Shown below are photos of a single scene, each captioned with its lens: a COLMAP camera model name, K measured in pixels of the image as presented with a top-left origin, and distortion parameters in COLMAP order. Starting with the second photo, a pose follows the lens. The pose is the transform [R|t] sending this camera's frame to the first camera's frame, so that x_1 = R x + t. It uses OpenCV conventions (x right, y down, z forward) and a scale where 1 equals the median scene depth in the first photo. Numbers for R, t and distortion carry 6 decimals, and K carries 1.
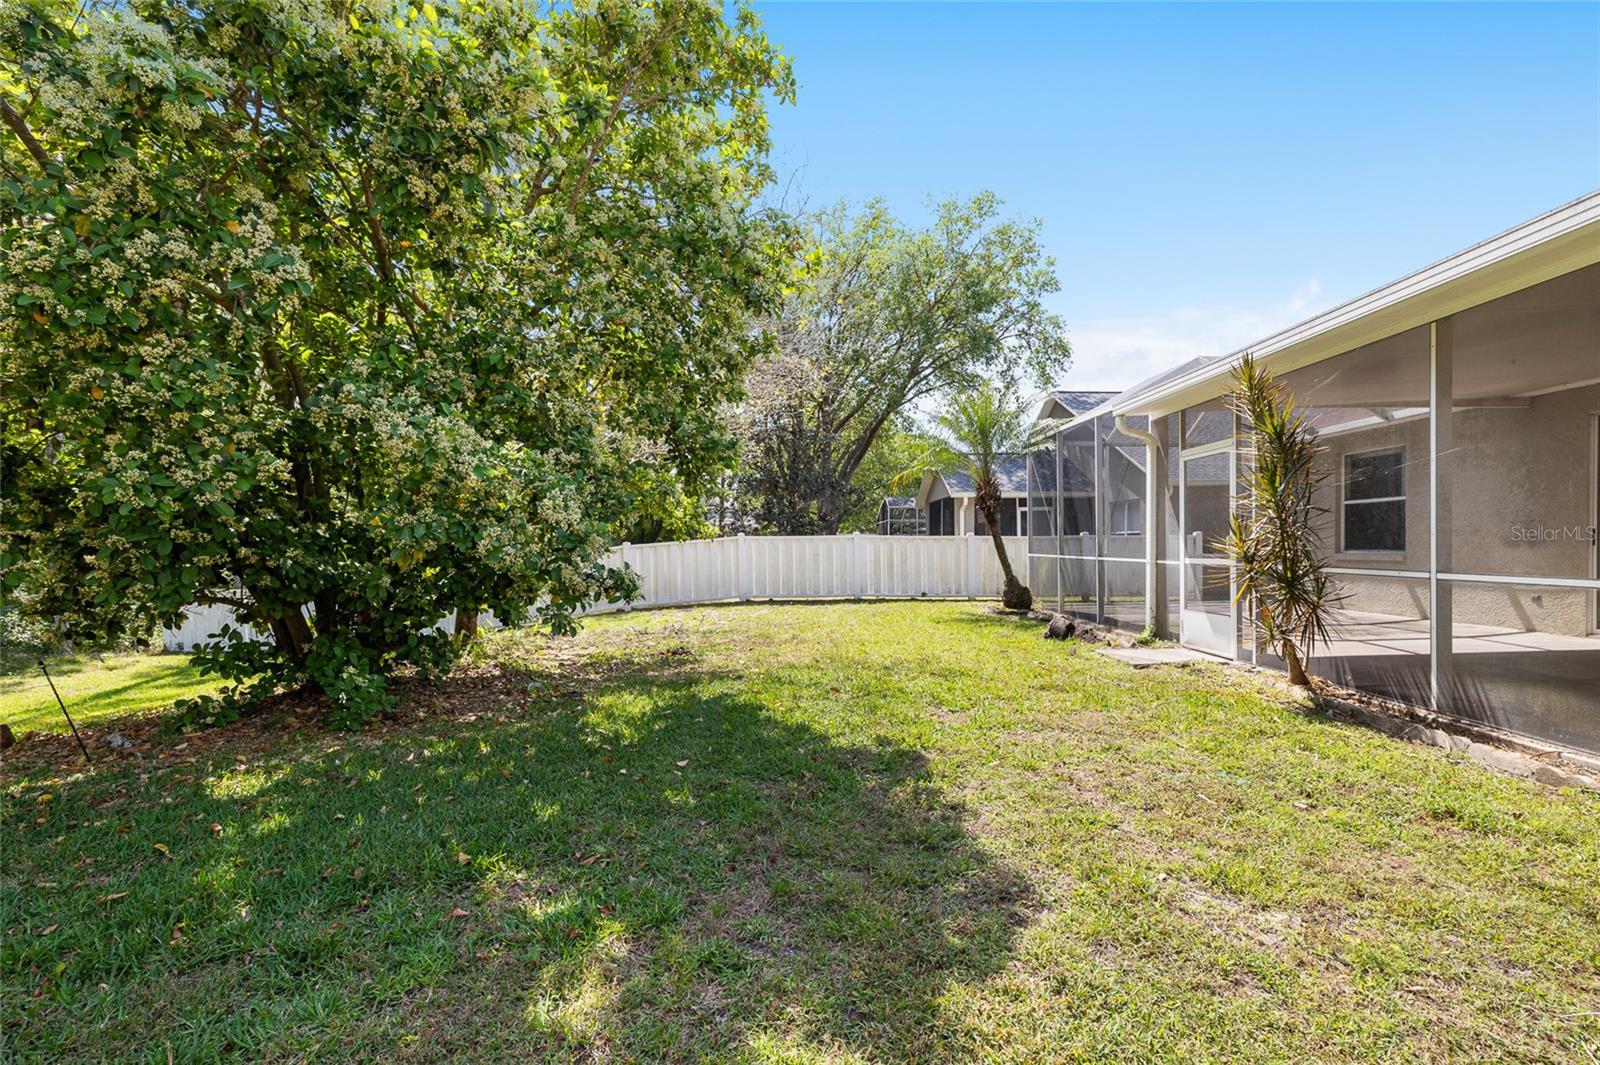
lens RADIAL K [[722.0, 0, 794.8], [0, 722.0, 538.2], [0, 0, 1]] dist [-0.007704, 0.003596]
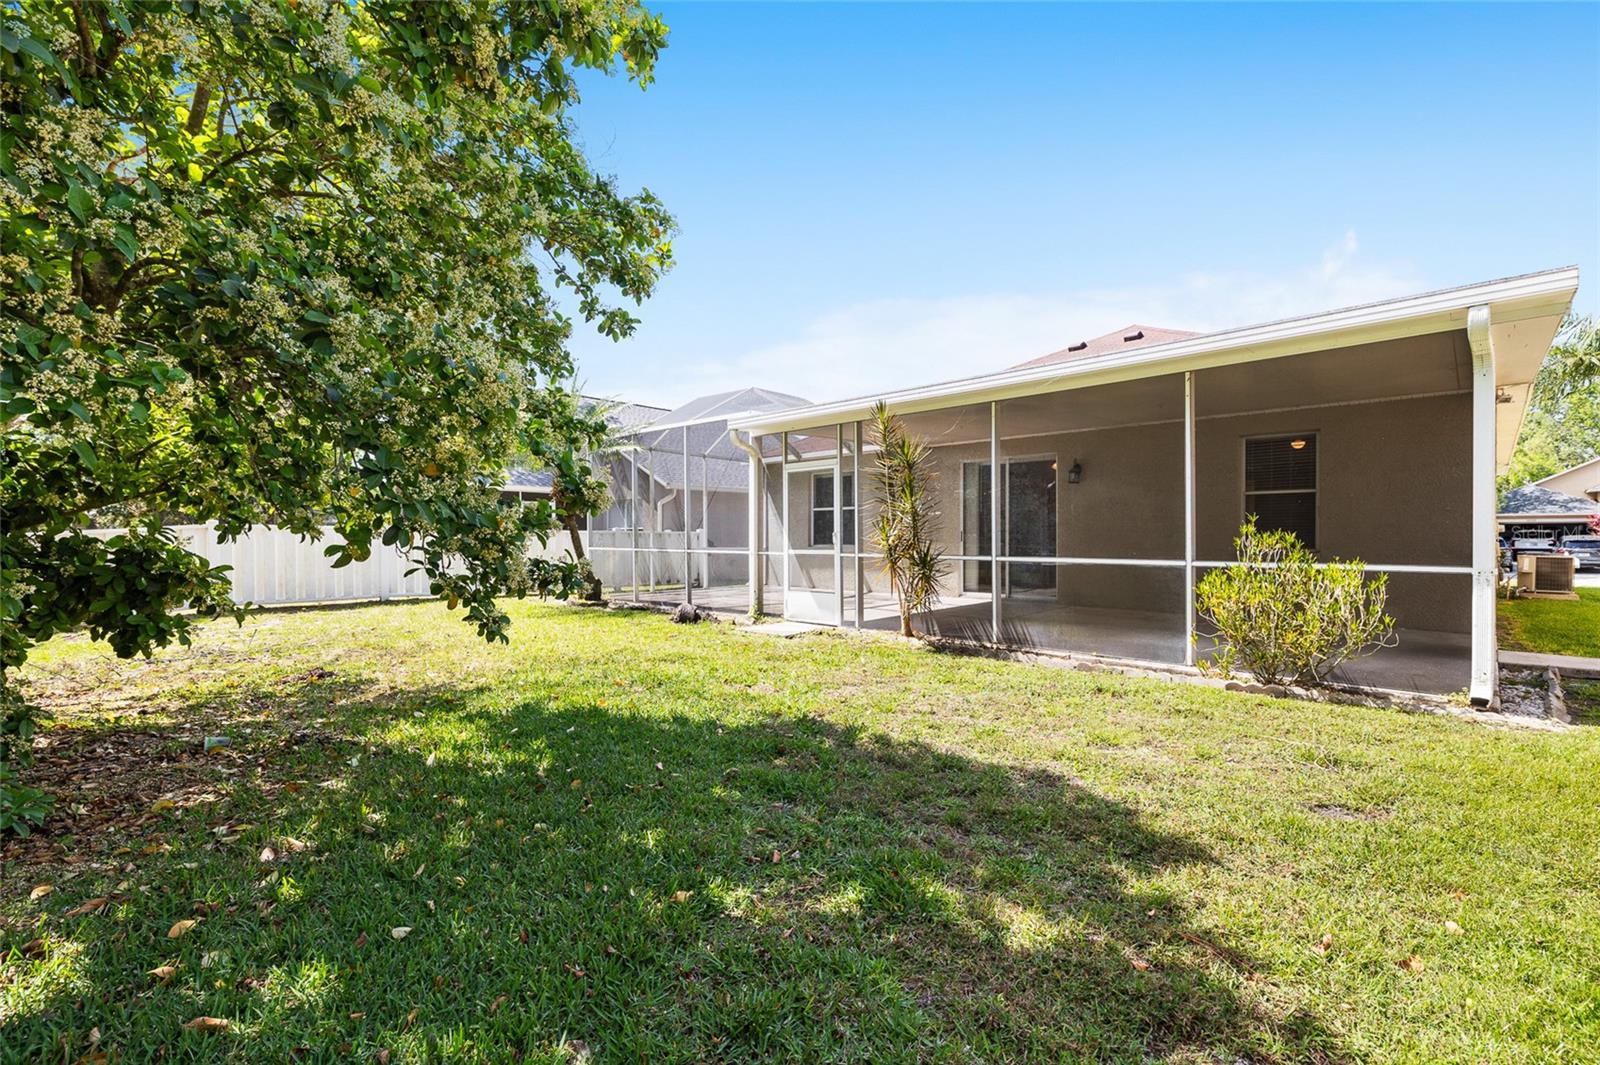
lens RADIAL K [[722.0, 0, 791.6], [0, 722.0, 537.2], [0, 0, 1]] dist [-0.007704, 0.003596]
pose [[0.702490, 0.010491, 0.711616, -0.623975], [-0.013436, 0.999909, -0.001477, 0.013209], [-0.711567, -0.008524, 0.702567, 0.204943]]
